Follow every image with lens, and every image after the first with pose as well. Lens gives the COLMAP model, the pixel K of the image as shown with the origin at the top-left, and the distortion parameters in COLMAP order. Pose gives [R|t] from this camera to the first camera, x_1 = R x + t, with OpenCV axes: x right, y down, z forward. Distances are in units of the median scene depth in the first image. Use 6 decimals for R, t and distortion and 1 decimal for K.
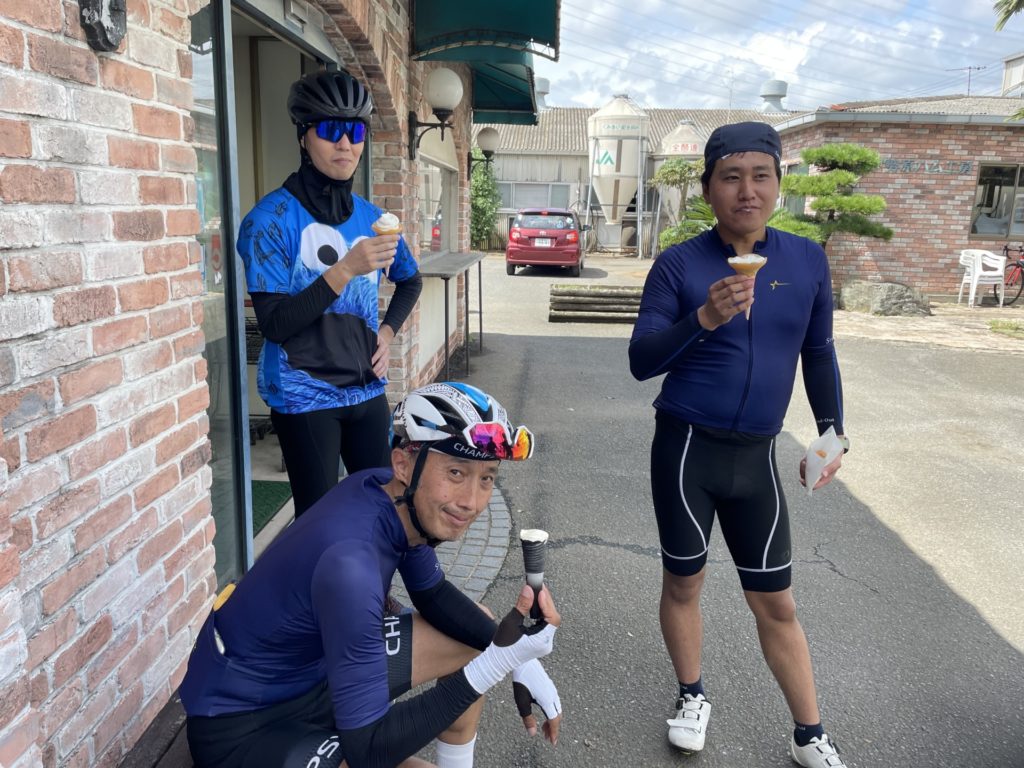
lens RADIAL K [[772.0, 0, 513.1], [0, 772.0, 386.9], [0, 0, 1]] dist [0.009333, -0.001665]
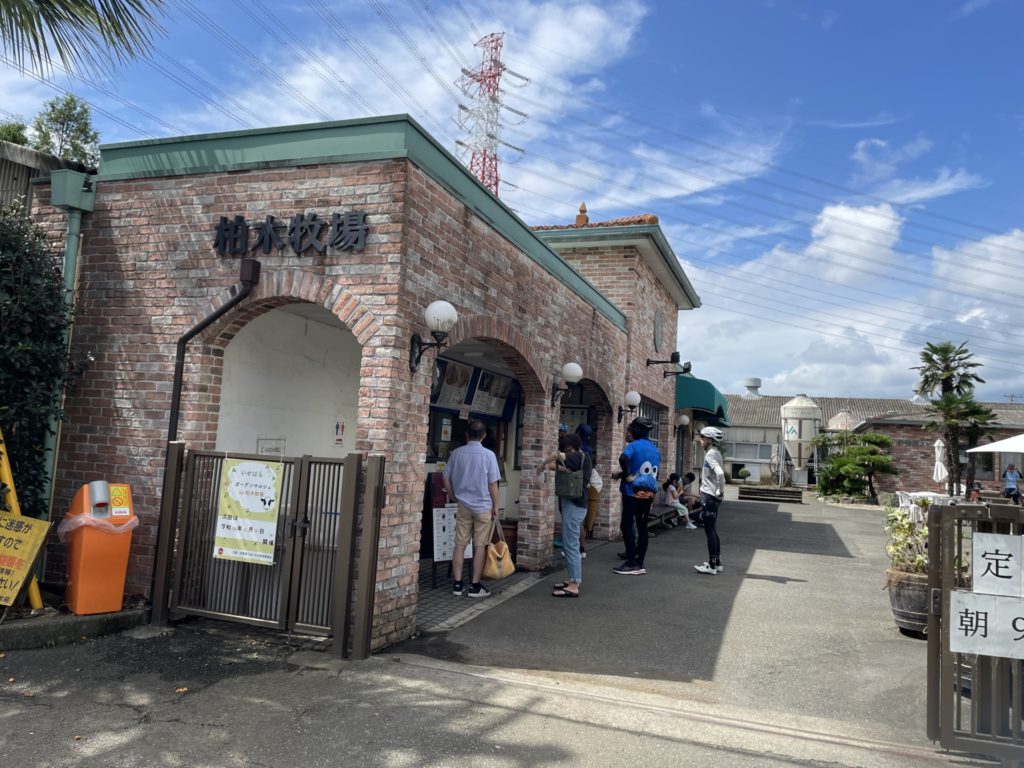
lens RADIAL K [[772.0, 0, 510.0], [0, 772.0, 383.3], [0, 0, 1]] dist [0.009333, -0.001665]
pose [[0.953670, 0.008963, -0.300722, 0.040570], [-0.104209, 0.947521, -0.302233, 0.176177], [0.282232, 0.319568, 0.904556, -0.716466]]
